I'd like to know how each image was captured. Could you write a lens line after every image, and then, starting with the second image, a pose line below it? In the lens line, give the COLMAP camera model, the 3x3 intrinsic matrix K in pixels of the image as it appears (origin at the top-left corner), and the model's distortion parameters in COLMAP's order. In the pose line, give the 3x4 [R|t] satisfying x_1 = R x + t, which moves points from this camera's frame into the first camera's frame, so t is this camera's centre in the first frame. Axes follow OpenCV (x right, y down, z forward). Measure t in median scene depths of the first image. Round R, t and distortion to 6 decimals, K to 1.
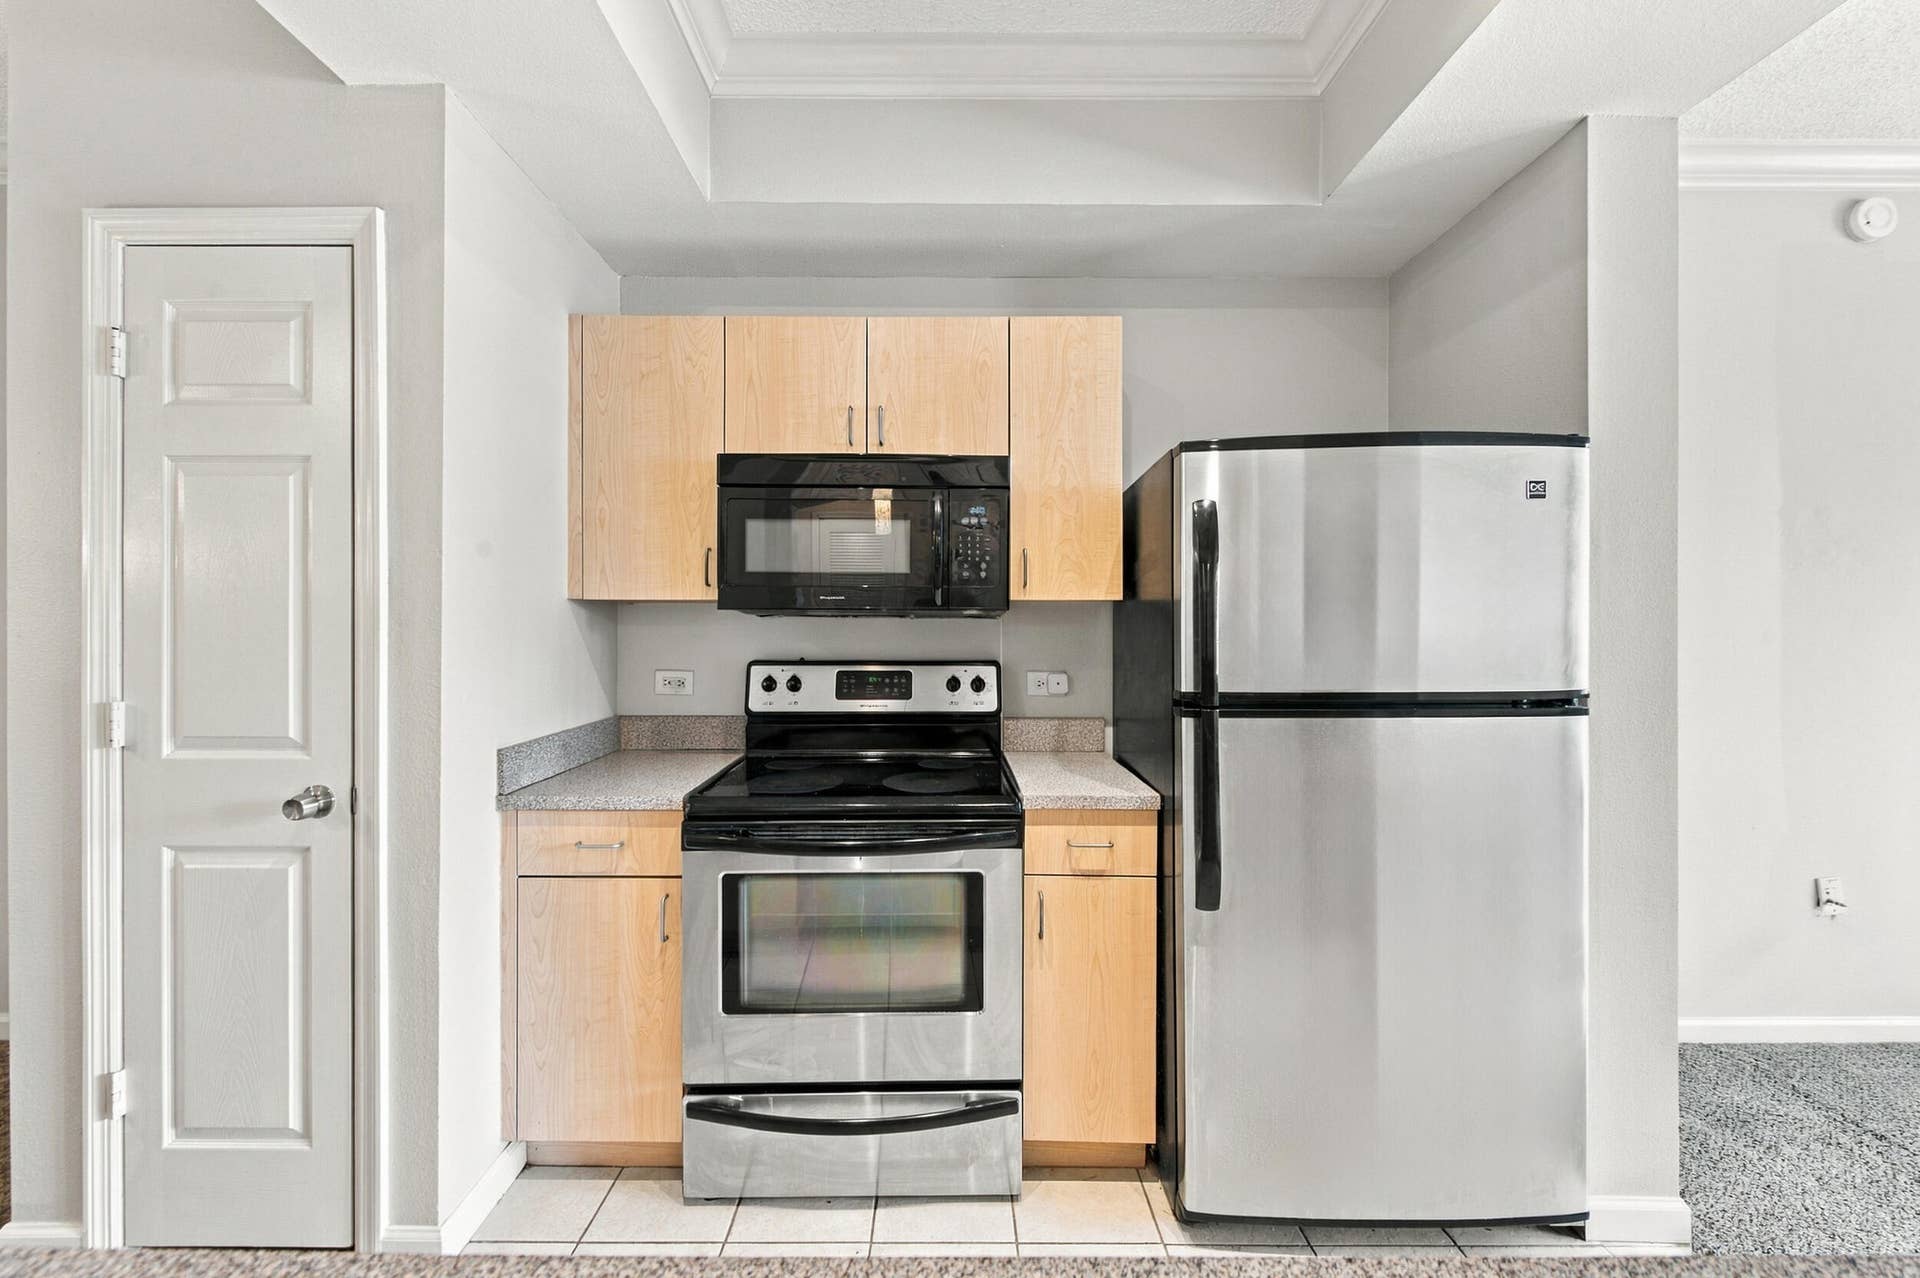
lens RADIAL K [[779.2, 0, 960.0], [0, 779.2, 639.0], [0, 0, 1]] dist [0.000018, -0.000002]
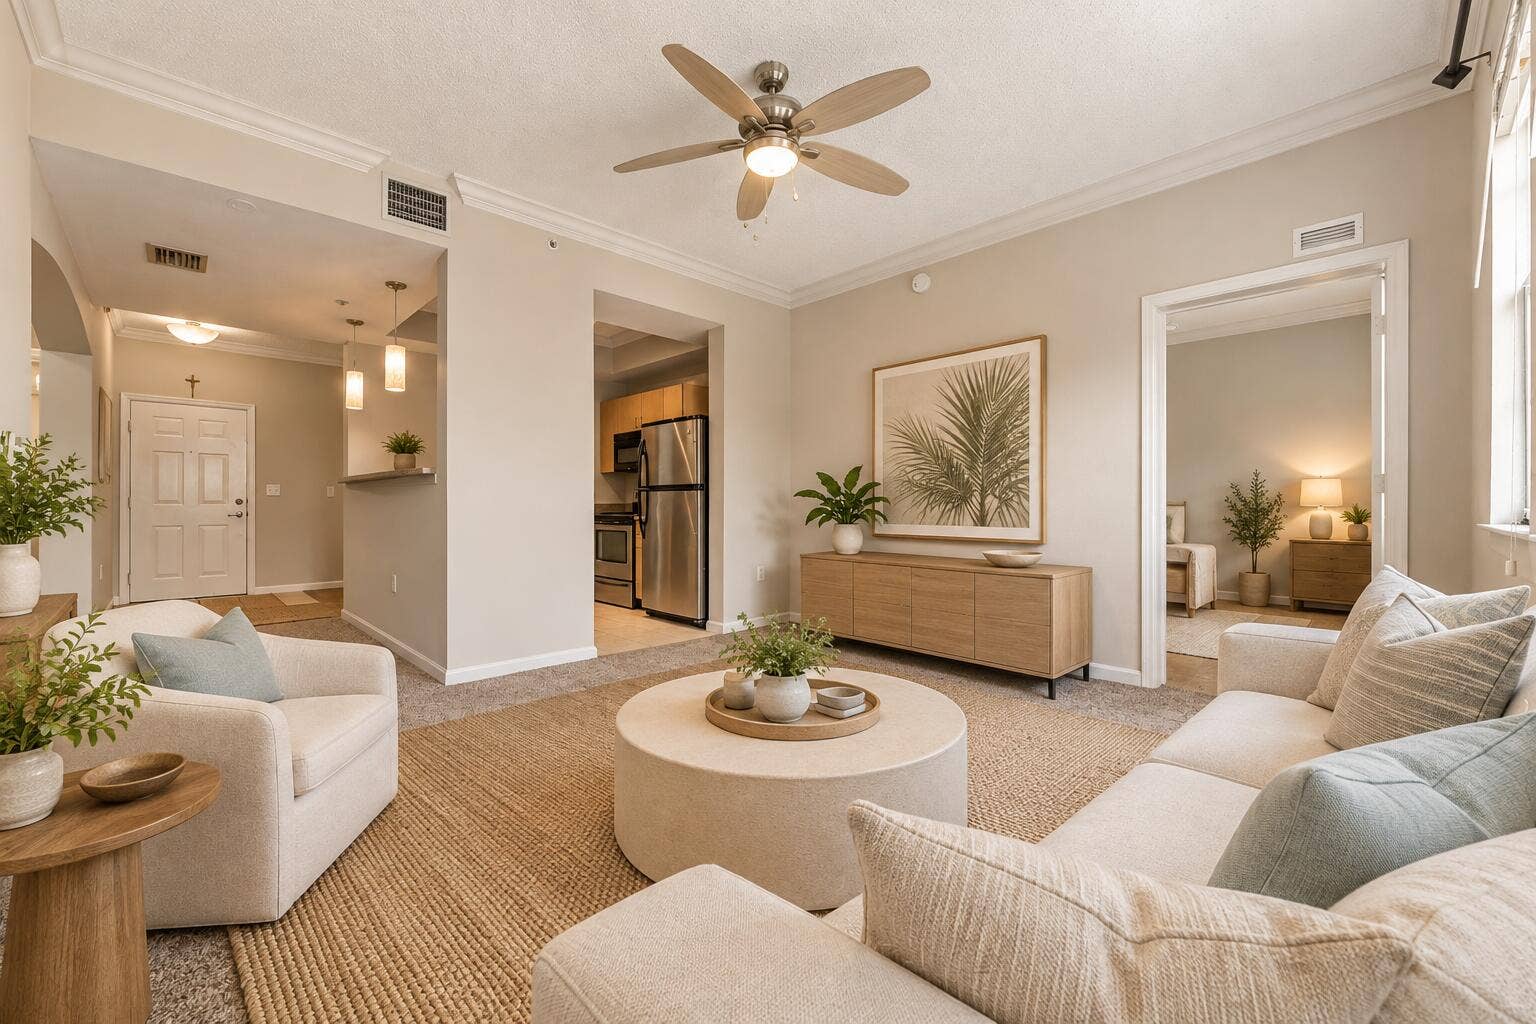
lens RADIAL K [[623.3, 0, 768.0], [0, 623.3, 512.0], [0, 0, 1]] dist [0.000018, -0.000002]
pose [[0.700788, -0.000265, -0.713370, 3.113725], [-0.001514, 0.999997, -0.001858, 0.212975], [0.713368, 0.002382, 0.700785, -0.860193]]
